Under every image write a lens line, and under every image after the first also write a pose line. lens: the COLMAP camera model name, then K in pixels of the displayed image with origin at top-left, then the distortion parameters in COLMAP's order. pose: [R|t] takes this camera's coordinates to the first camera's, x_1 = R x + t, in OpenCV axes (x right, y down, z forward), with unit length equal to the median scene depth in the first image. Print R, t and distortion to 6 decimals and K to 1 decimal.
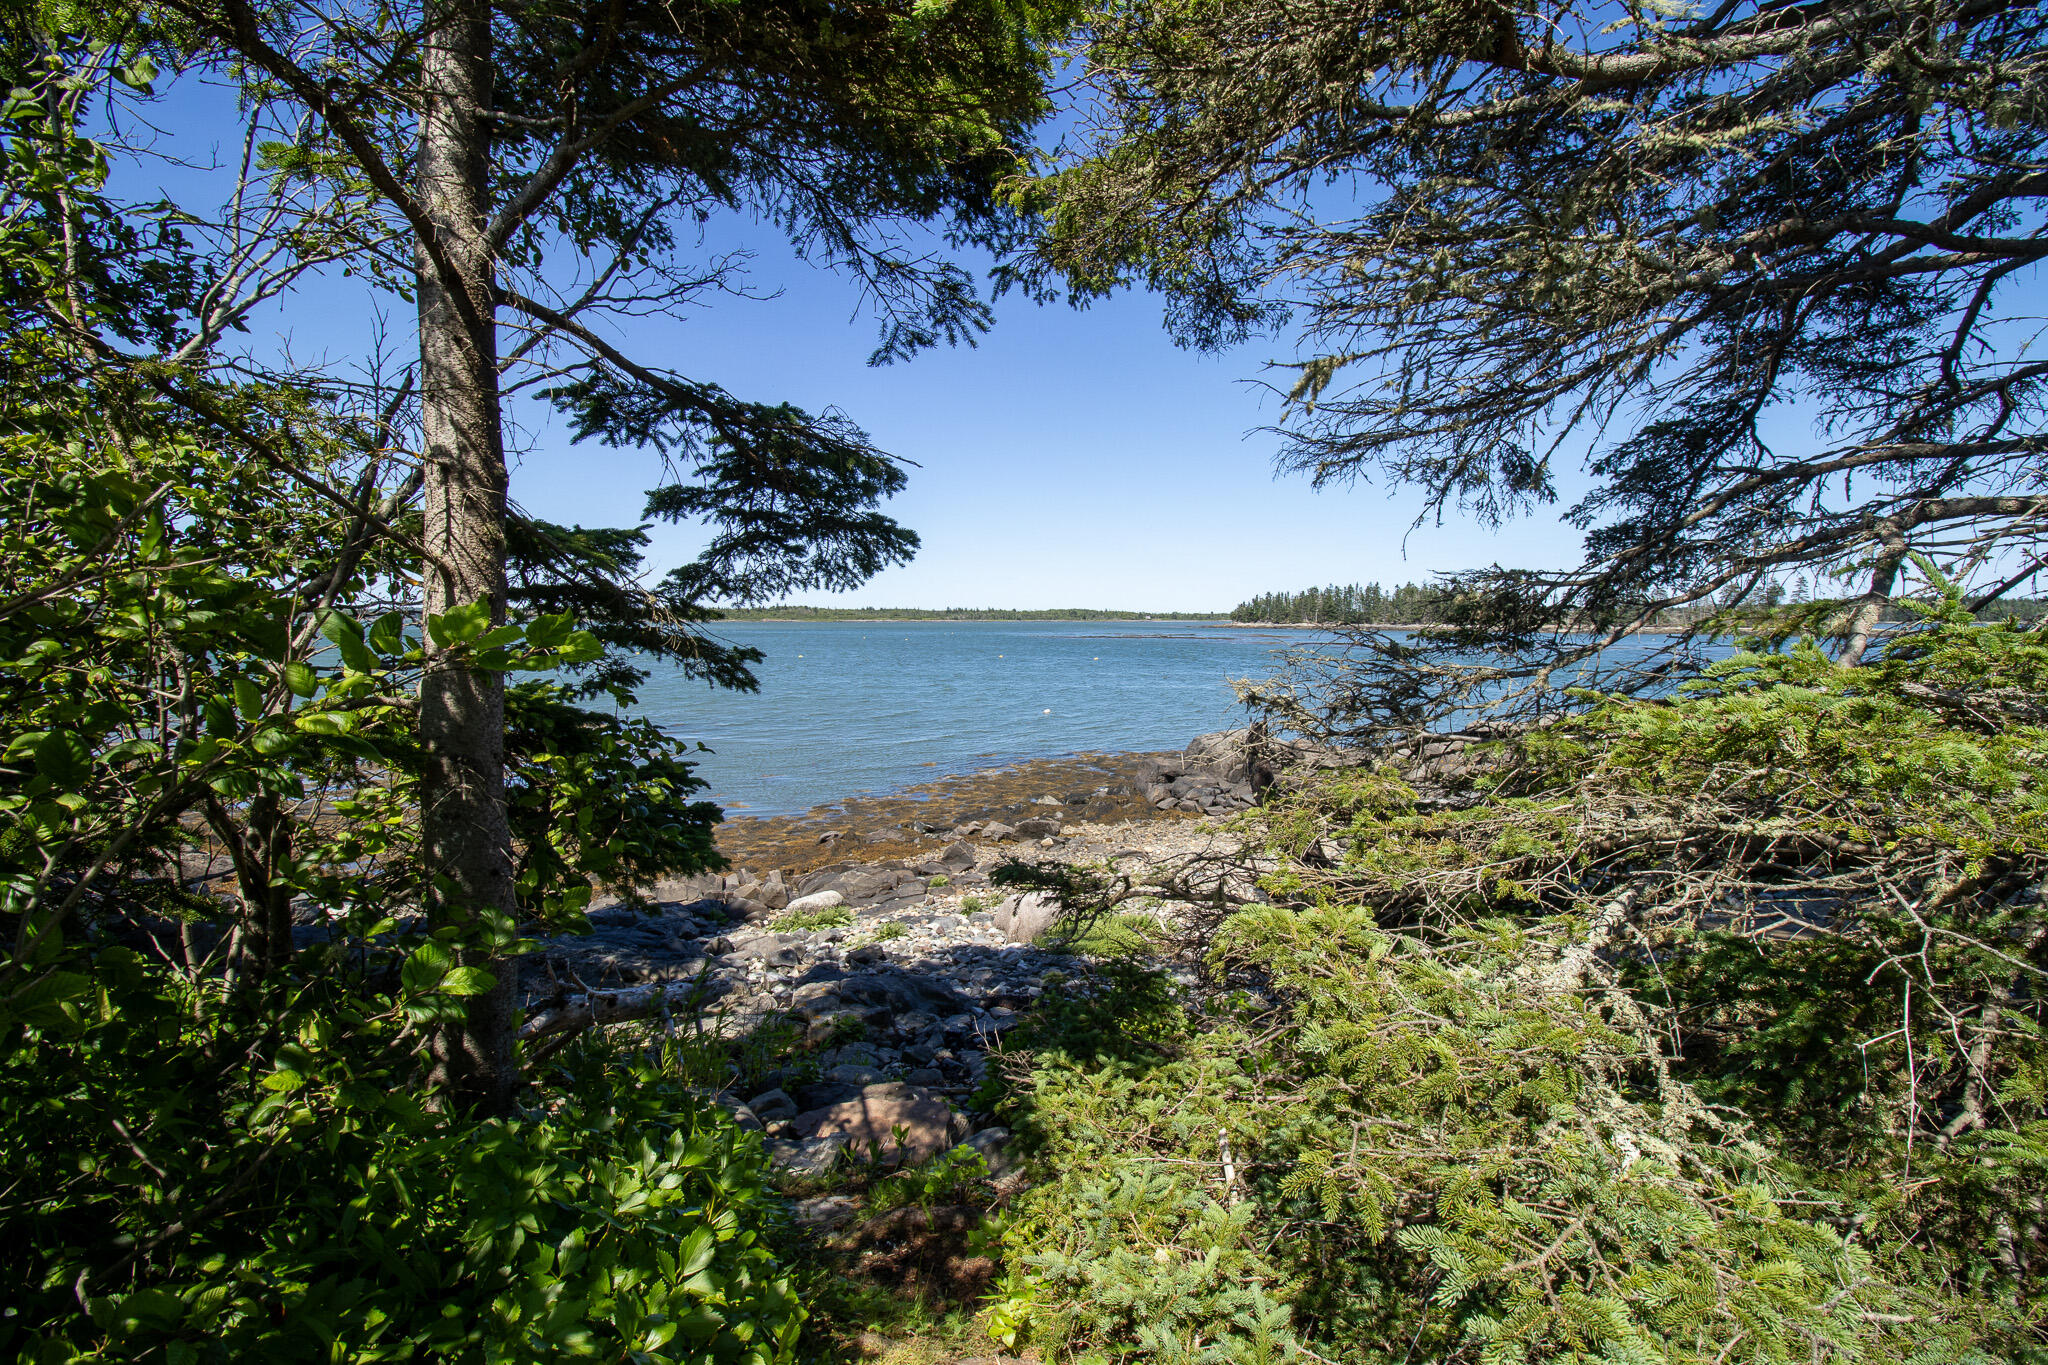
lens RADIAL K [[950.8, 0, 1029.7], [0, 950.8, 672.9], [0, 0, 1]] dist [0.001670, -0.013832]
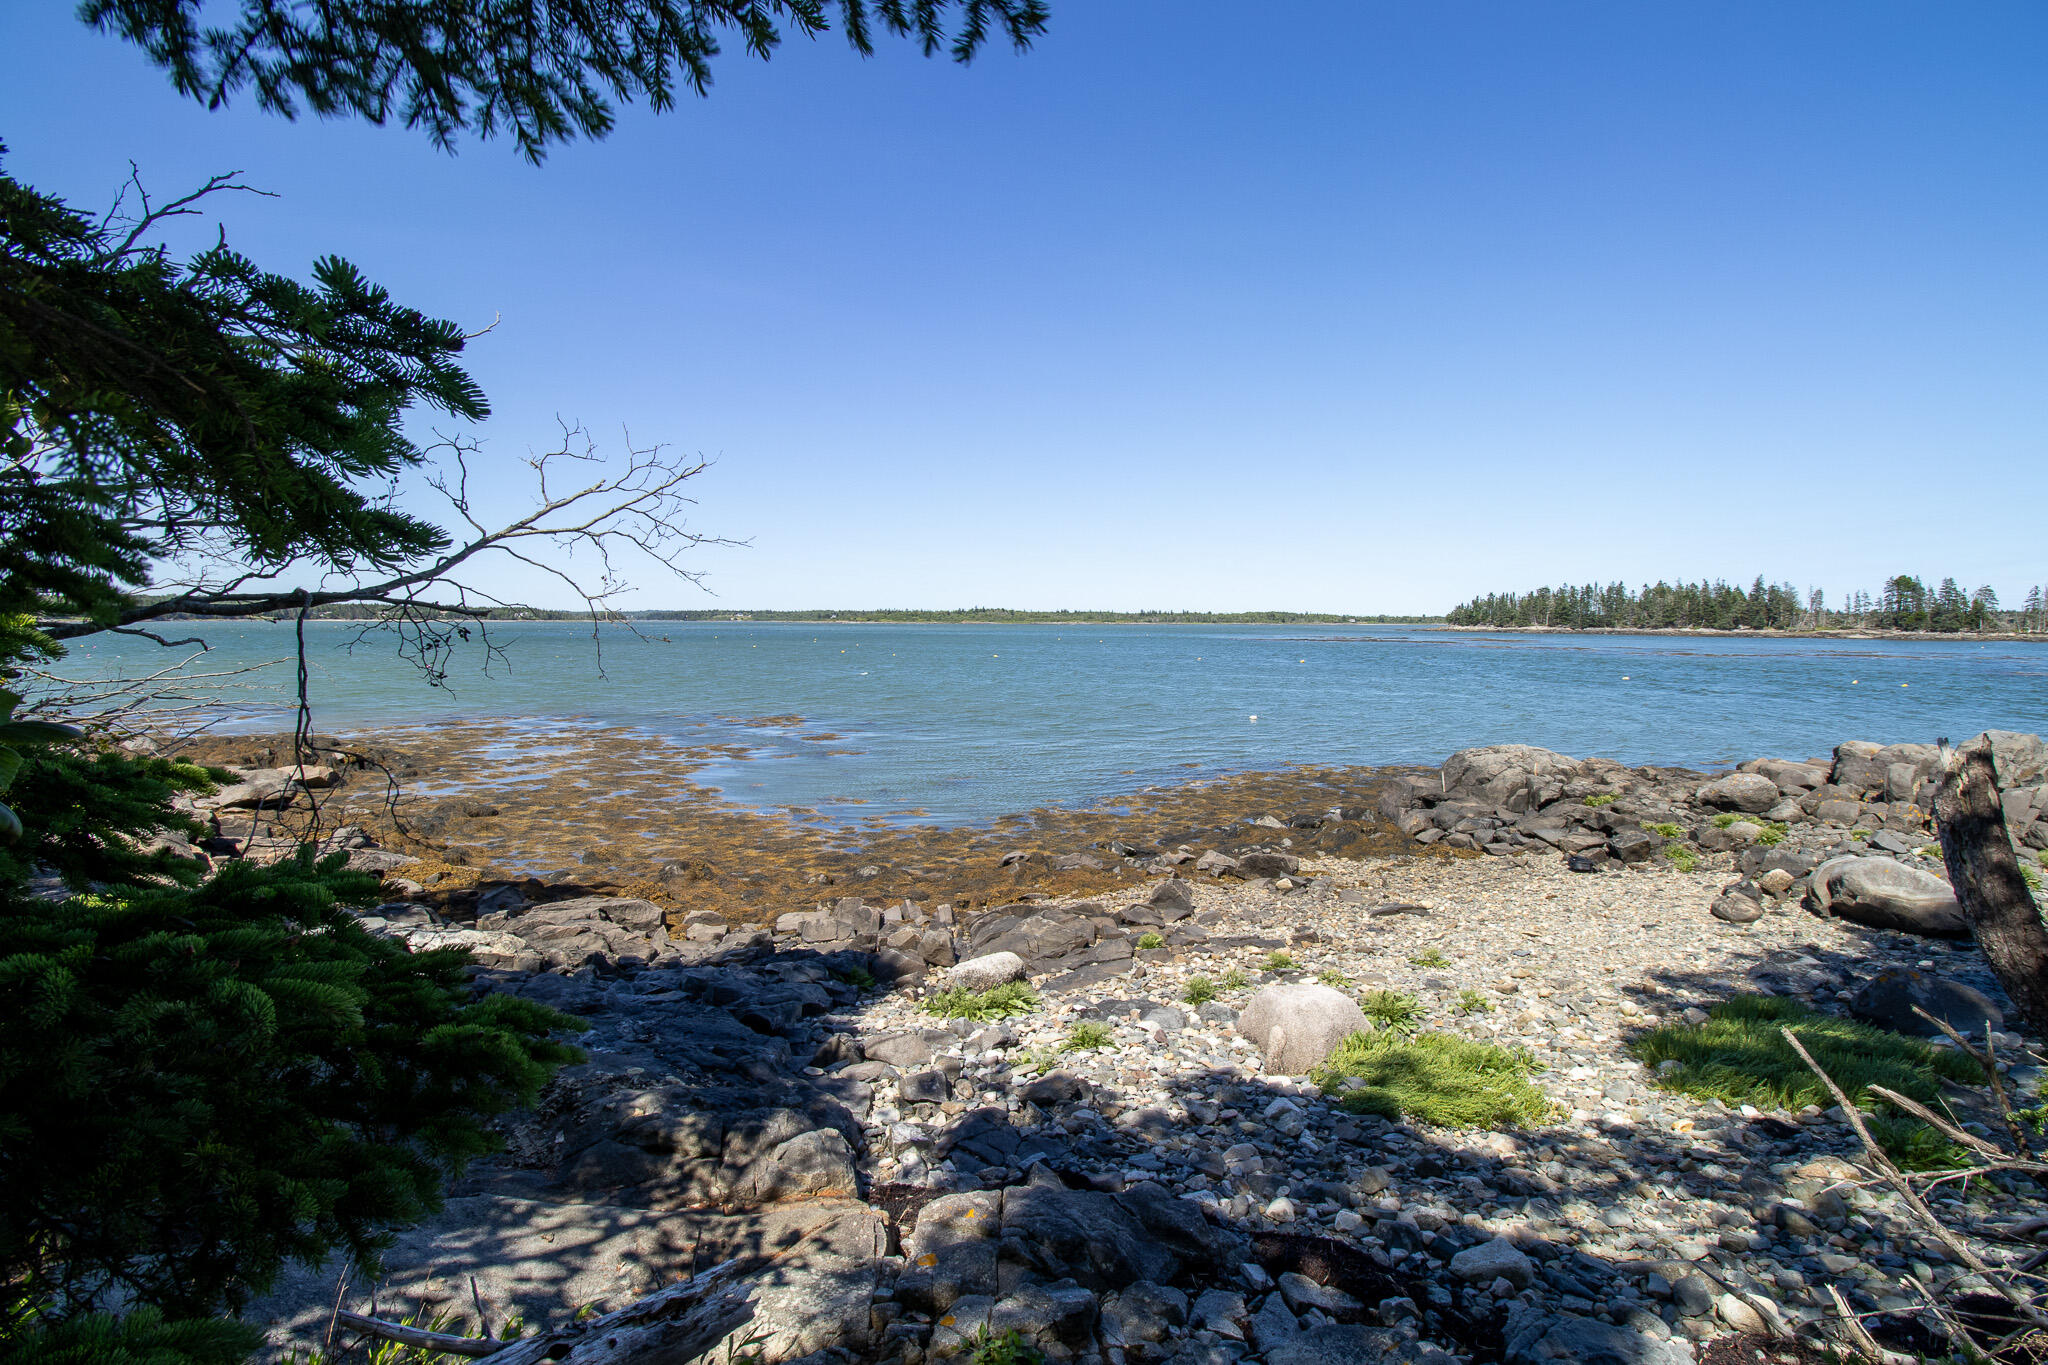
lens RADIAL K [[936.0, 0, 1023.7], [0, 936.0, 668.2], [0, 0, 1]] dist [-0.000066, -0.014222]
pose [[0.978132, 0.011724, -0.207656, -0.026009], [-0.013544, 0.999881, -0.007344, 0.007196], [0.207546, 0.009996, 0.978174, 0.156867]]
